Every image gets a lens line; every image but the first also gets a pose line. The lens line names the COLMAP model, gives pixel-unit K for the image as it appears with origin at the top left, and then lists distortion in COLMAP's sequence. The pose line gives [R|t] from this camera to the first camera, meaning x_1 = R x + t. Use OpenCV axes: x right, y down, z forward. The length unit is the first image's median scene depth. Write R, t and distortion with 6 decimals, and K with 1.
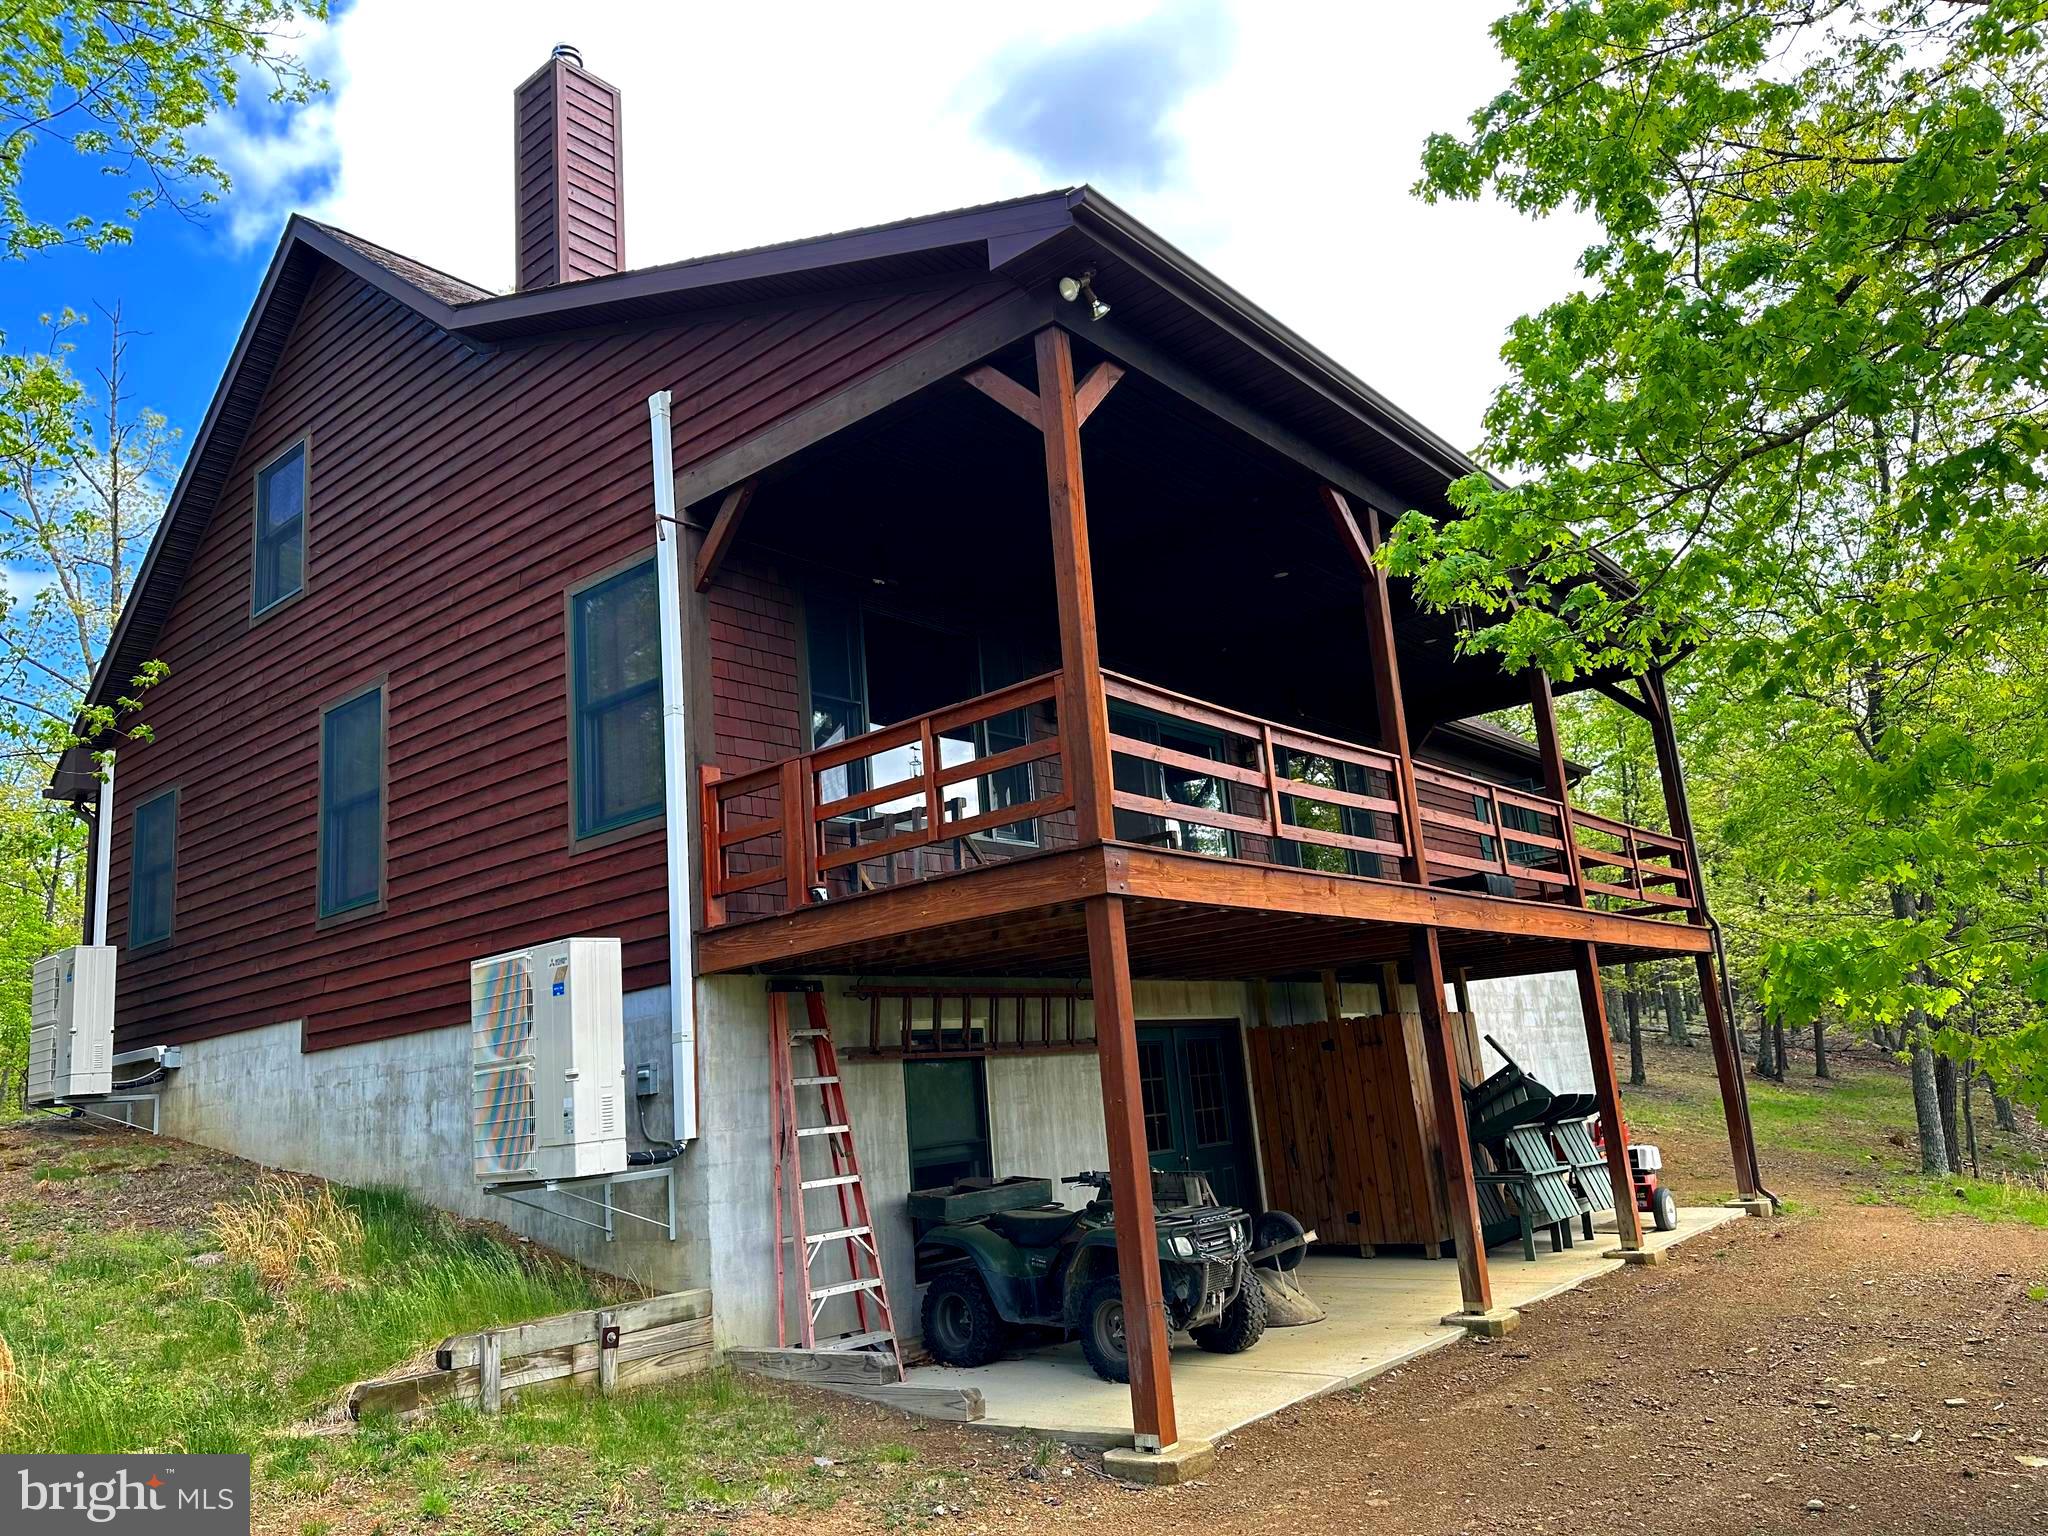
lens RADIAL K [[1421.8, 0, 1045.0], [0, 1421.8, 766.0], [0, 0, 1]] dist [0.141031, -0.206004]
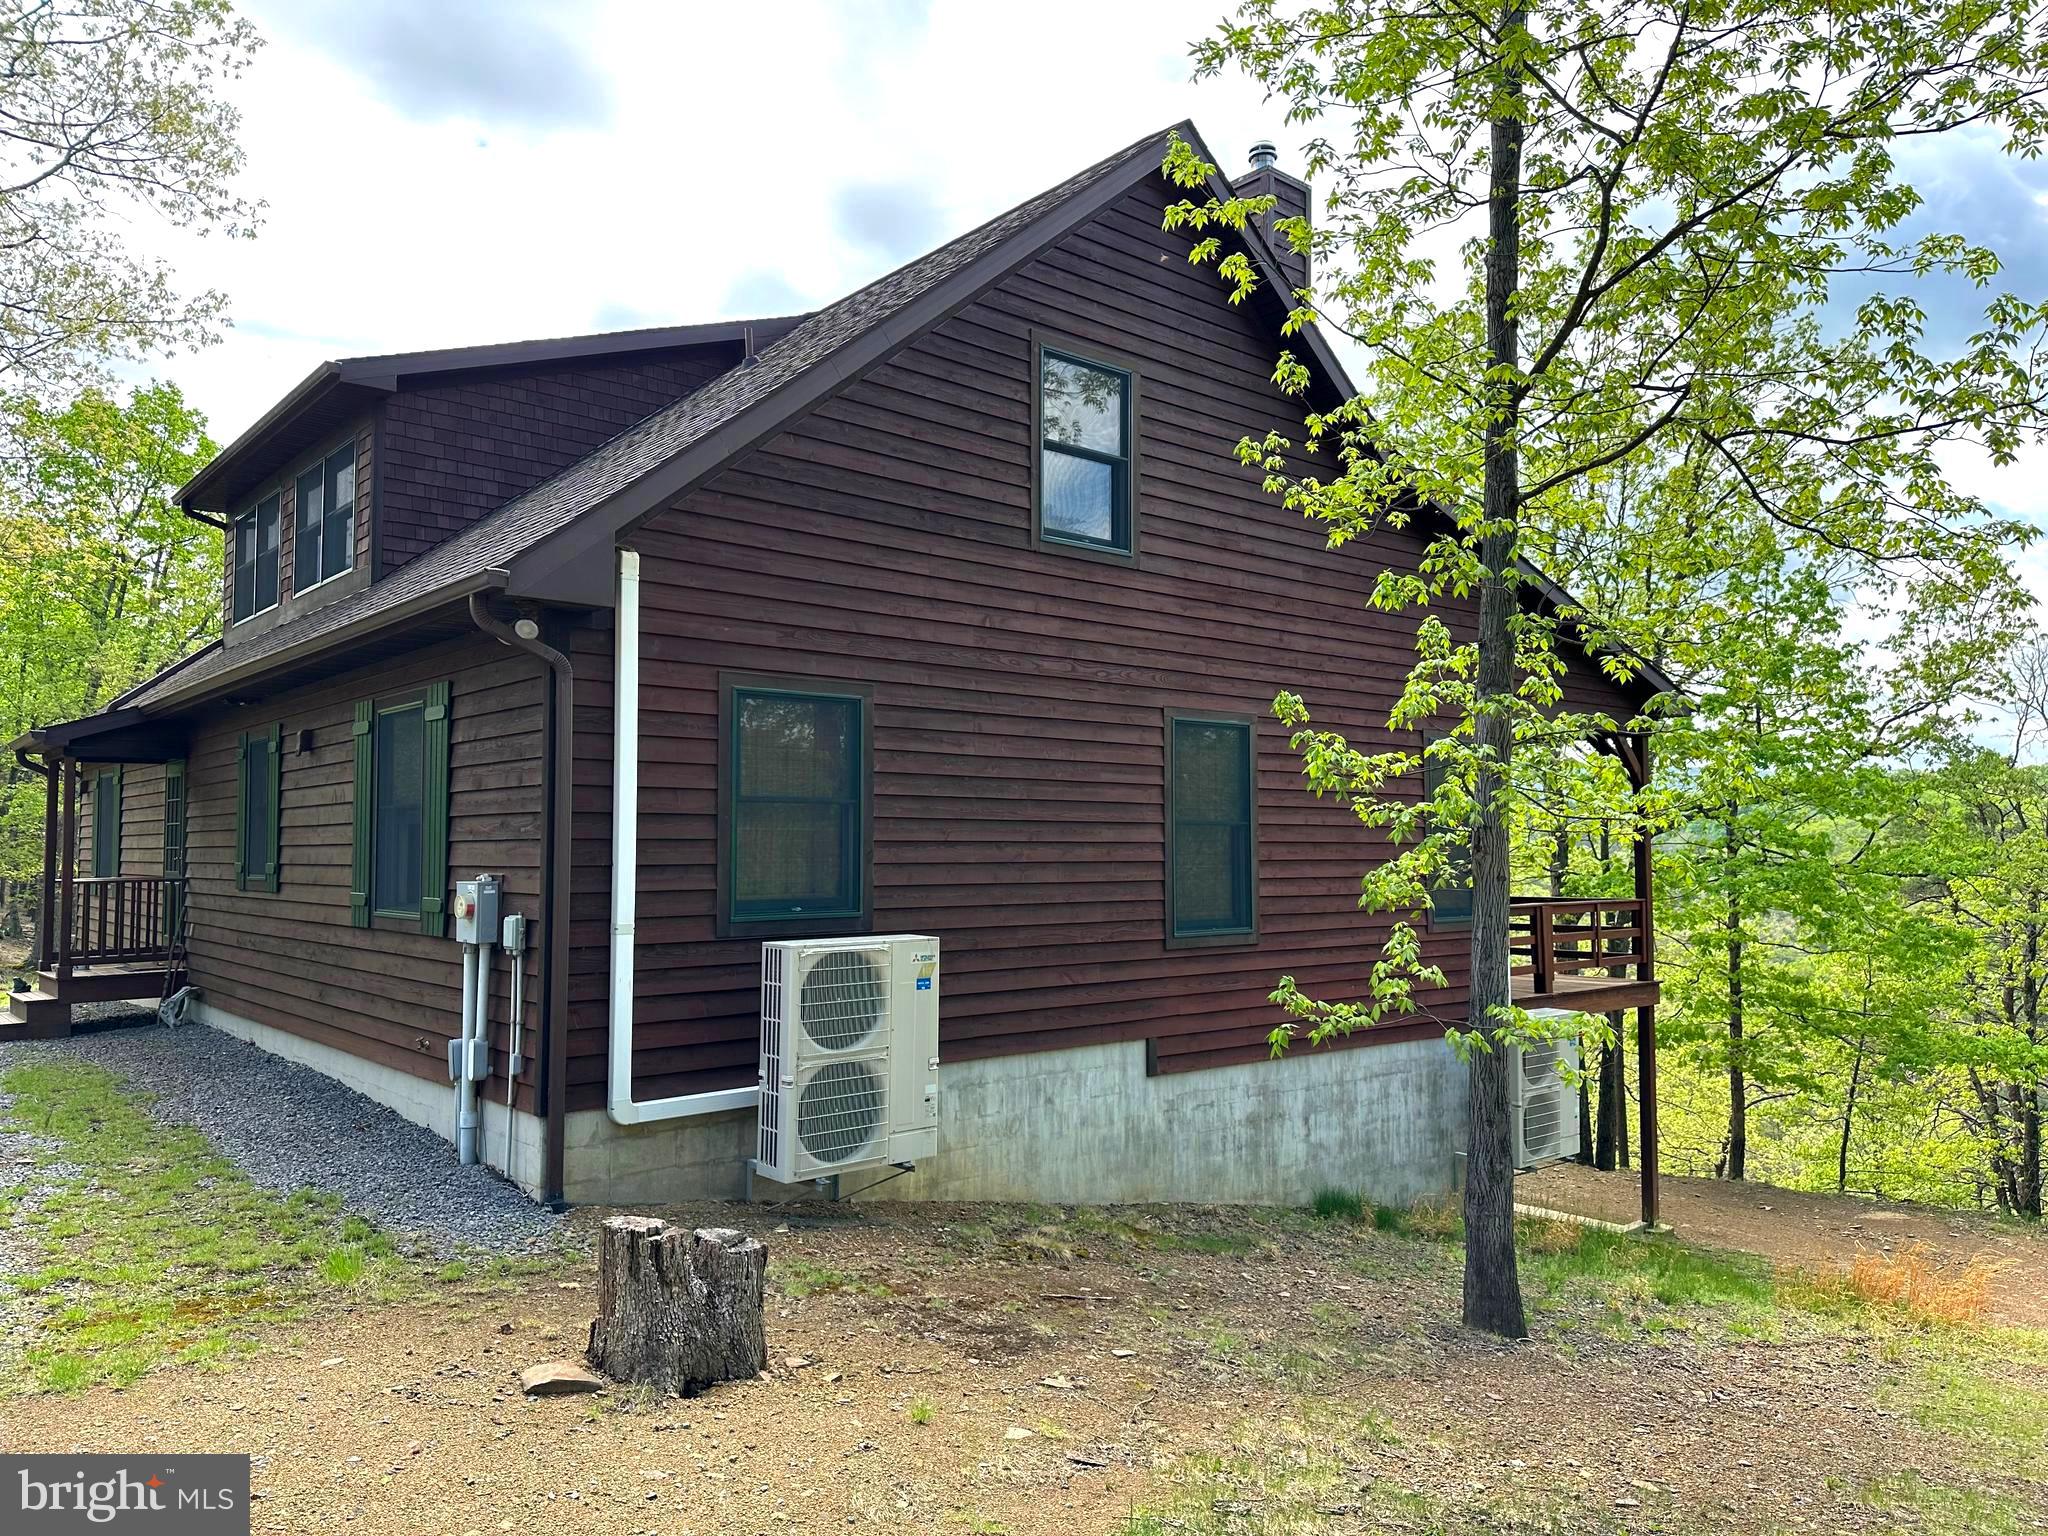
lens RADIAL K [[1421.8, 0, 1045.0], [0, 1421.8, 766.0], [0, 0, 1]] dist [0.141031, -0.206004]
pose [[0.156439, 0.146032, 0.976832, -1.584317], [-0.234515, 0.966218, -0.106888, 0.127514], [-0.959442, -0.212361, 0.185401, 1.014654]]
